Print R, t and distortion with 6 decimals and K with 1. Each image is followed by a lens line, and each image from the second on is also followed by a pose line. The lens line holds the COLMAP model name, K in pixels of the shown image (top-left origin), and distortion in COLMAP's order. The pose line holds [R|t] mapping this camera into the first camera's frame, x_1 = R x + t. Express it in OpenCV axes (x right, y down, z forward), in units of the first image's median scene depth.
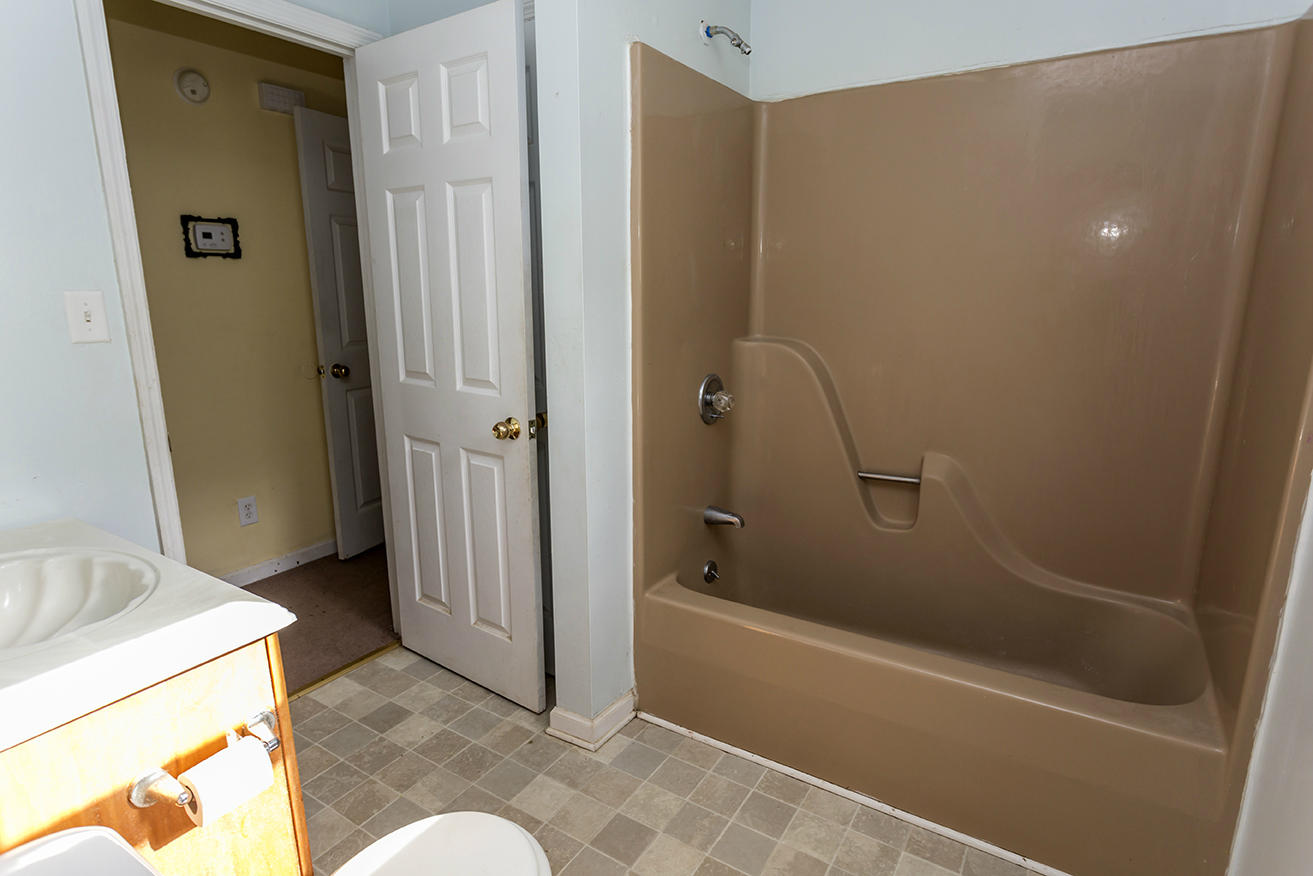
lens RADIAL K [[700.4, 0, 656.5], [0, 700.4, 438.0], [0, 0, 1]] dist [-0.003181, 0.000526]
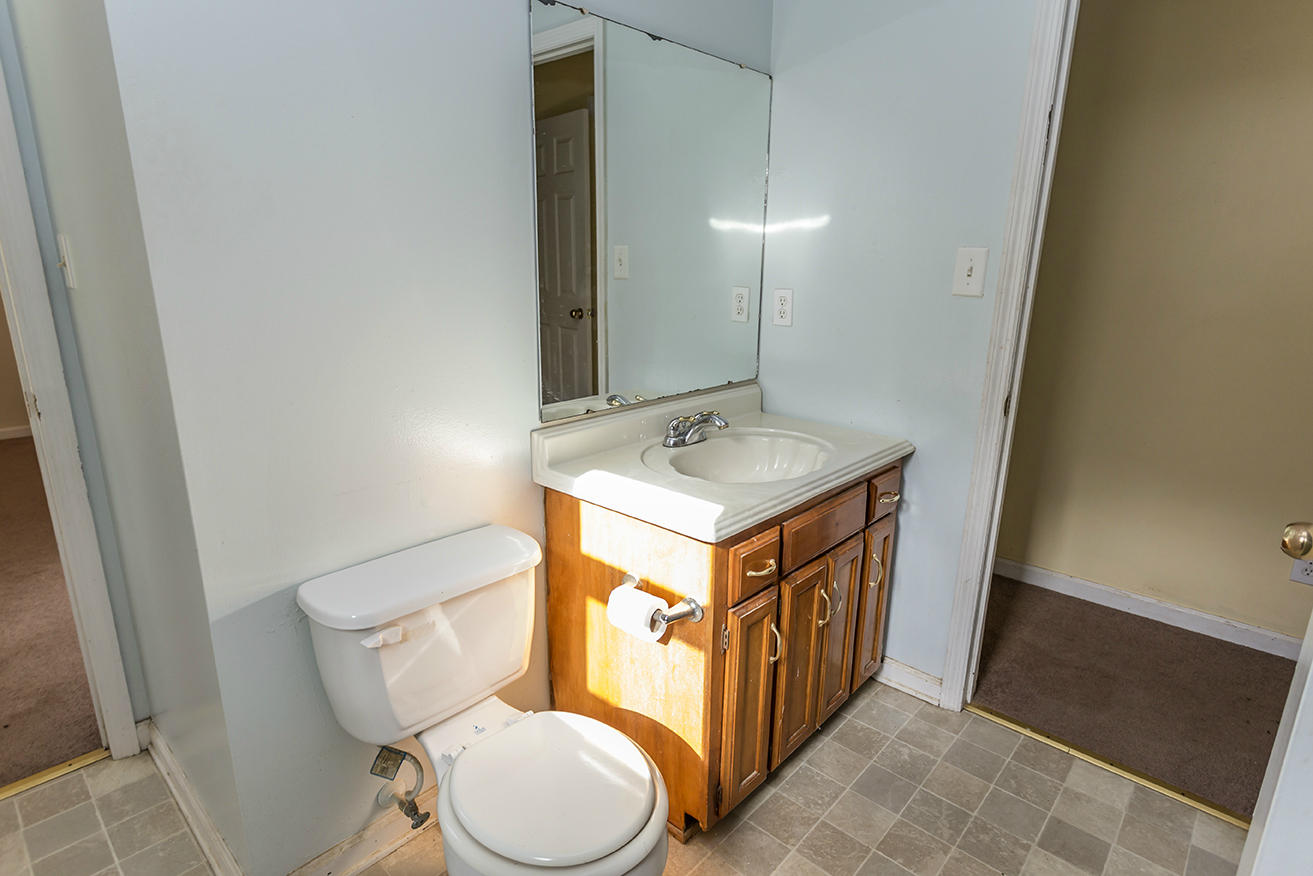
lens RADIAL K [[700.4, 0, 656.5], [0, 700.4, 438.0], [0, 0, 1]] dist [-0.003181, 0.000526]
pose [[-0.194358, 0.244436, -0.949987, 0.358325], [-0.224813, 0.931578, 0.285694, -0.130368], [0.954822, 0.269096, -0.126107, 0.722668]]
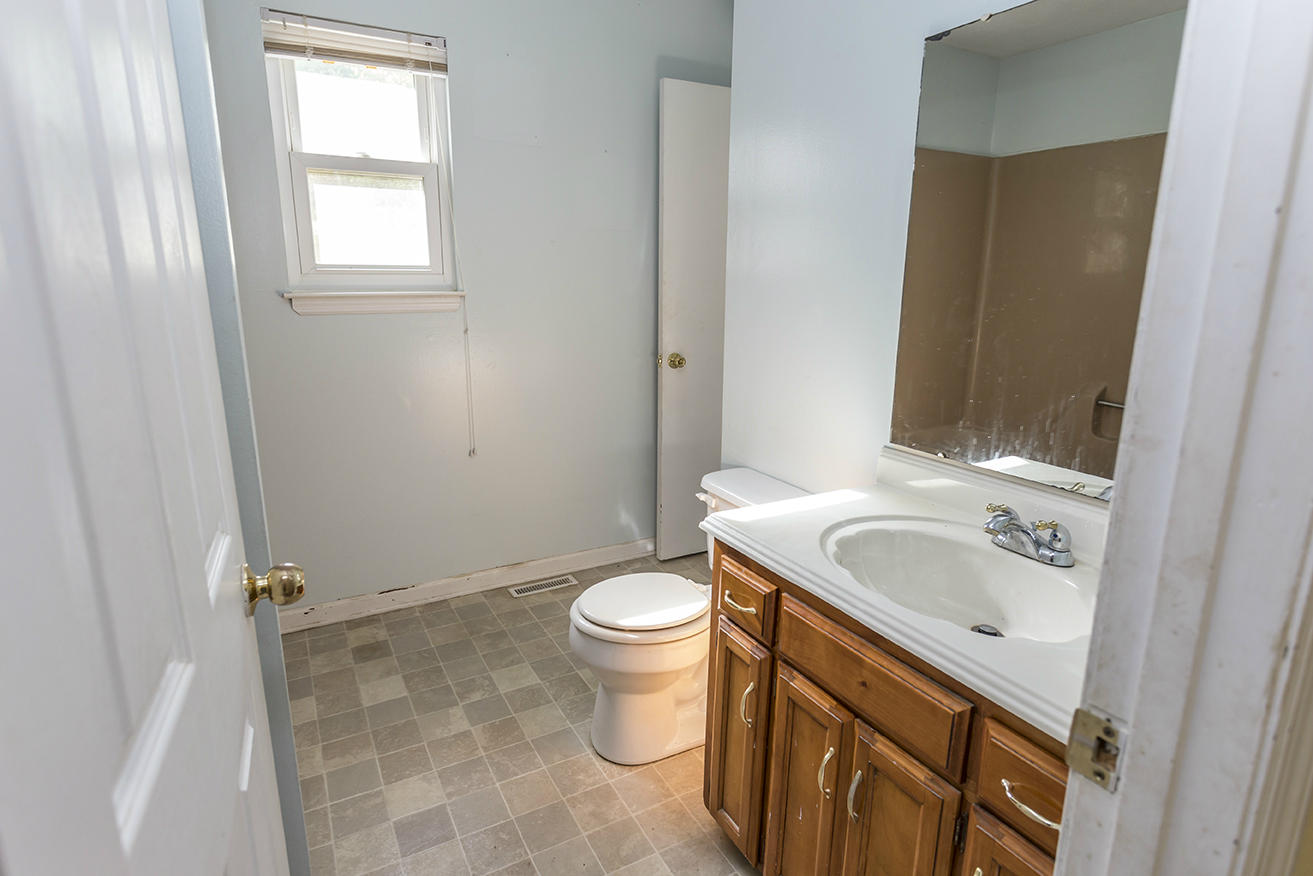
lens RADIAL K [[700.4, 0, 656.5], [0, 700.4, 438.0], [0, 0, 1]] dist [-0.003181, 0.000526]
pose [[-0.876499, -0.120721, 0.466022, -1.607619], [0.099270, 0.901917, 0.420347, -0.421525], [-0.471057, 0.414696, -0.778545, 1.927576]]
